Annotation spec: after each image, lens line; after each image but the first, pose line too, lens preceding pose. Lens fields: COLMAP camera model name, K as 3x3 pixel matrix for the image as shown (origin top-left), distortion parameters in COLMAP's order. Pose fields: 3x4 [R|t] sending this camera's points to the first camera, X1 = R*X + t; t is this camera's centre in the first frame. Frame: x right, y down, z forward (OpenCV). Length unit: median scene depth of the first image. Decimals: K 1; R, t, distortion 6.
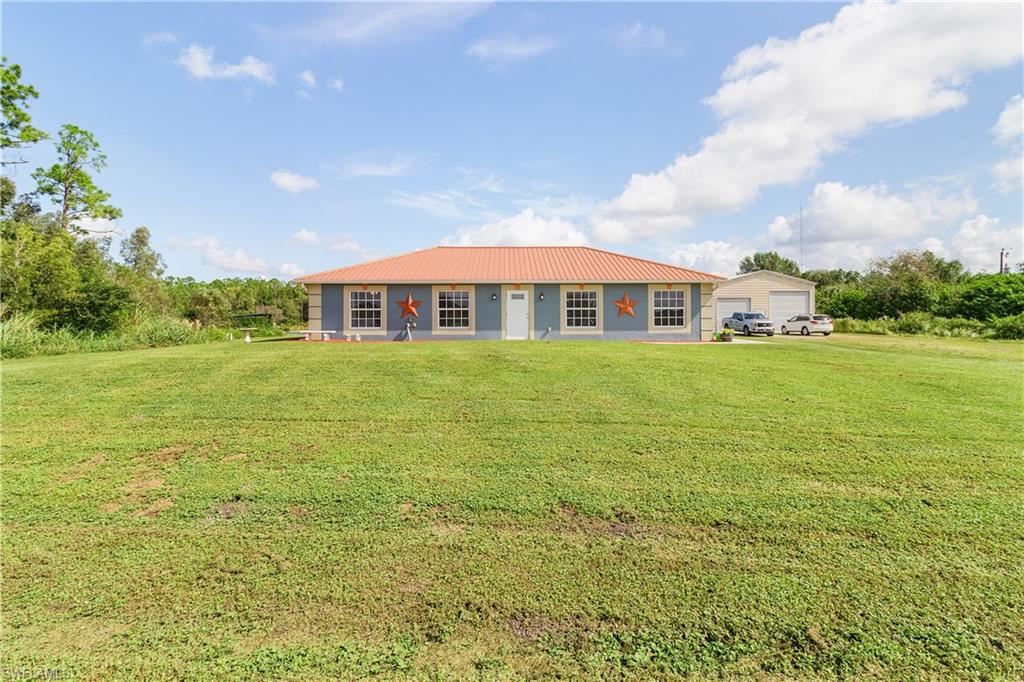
lens RADIAL K [[479.0, 0, 517.5], [0, 479.0, 320.8], [0, 0, 1]] dist [0.011892, -0.001157]
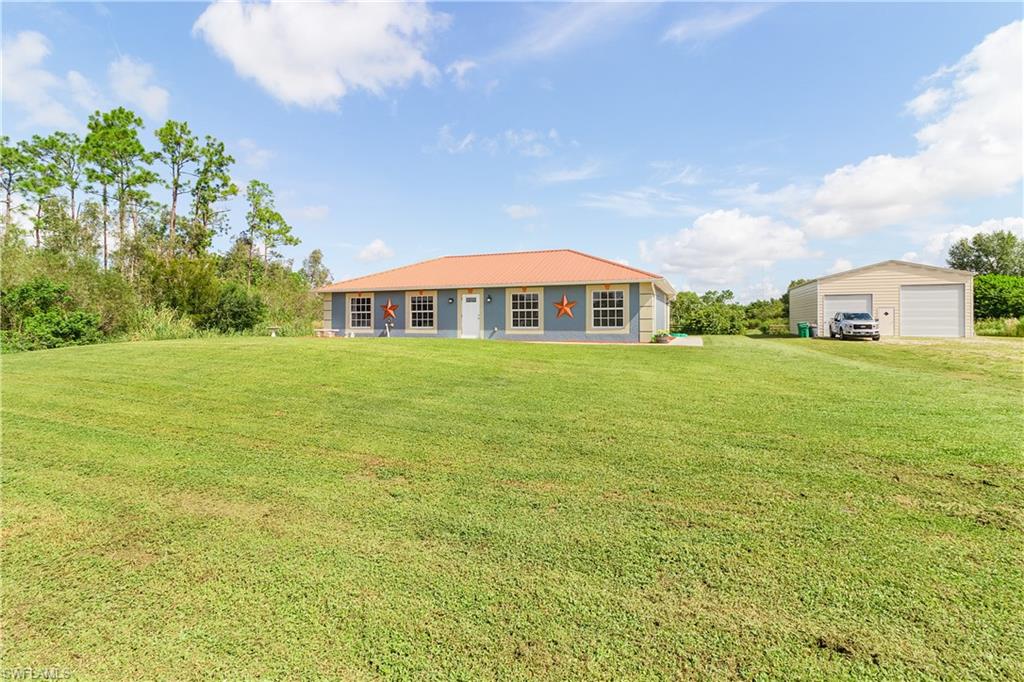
lens RADIAL K [[479.0, 0, 525.1], [0, 479.0, 333.1], [0, 0, 1]] dist [0.011892, -0.001157]
pose [[0.926550, 0.009145, -0.376060, 0.532620], [-0.000013, 0.999705, 0.024279, 0.000173], [0.376171, -0.022490, 0.926277, 0.013369]]
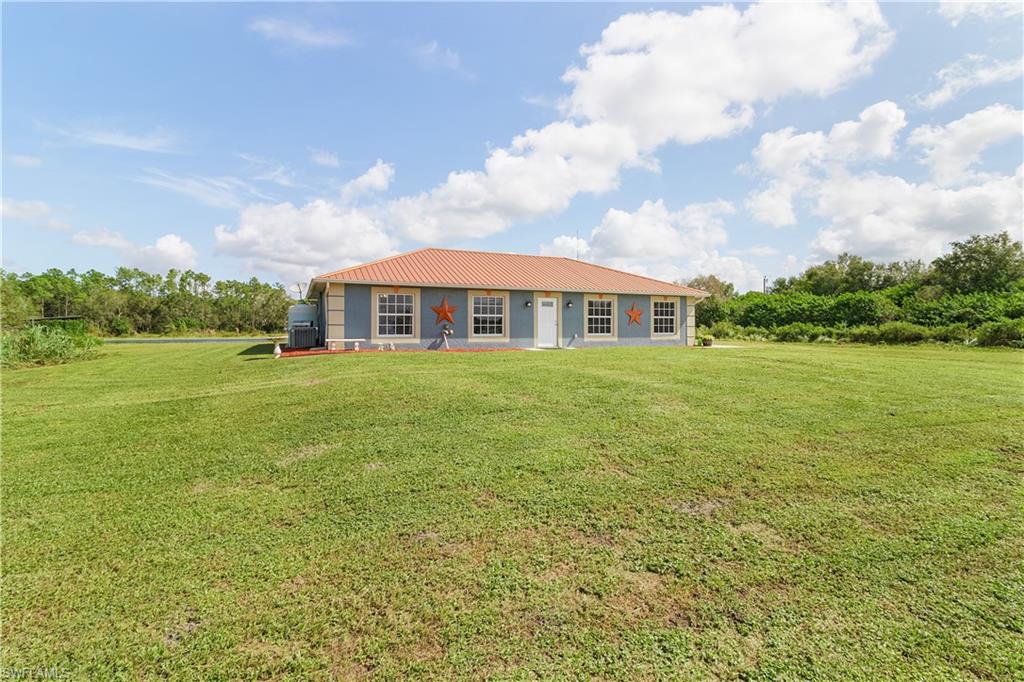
lens RADIAL K [[479.0, 0, 514.3], [0, 479.0, 310.0], [0, 0, 1]] dist [0.011892, -0.001157]
pose [[0.917419, 0.017470, 0.397538, -0.459701], [-0.002562, 0.999274, -0.038002, 0.000565], [-0.397914, 0.033845, 0.916798, 0.104184]]
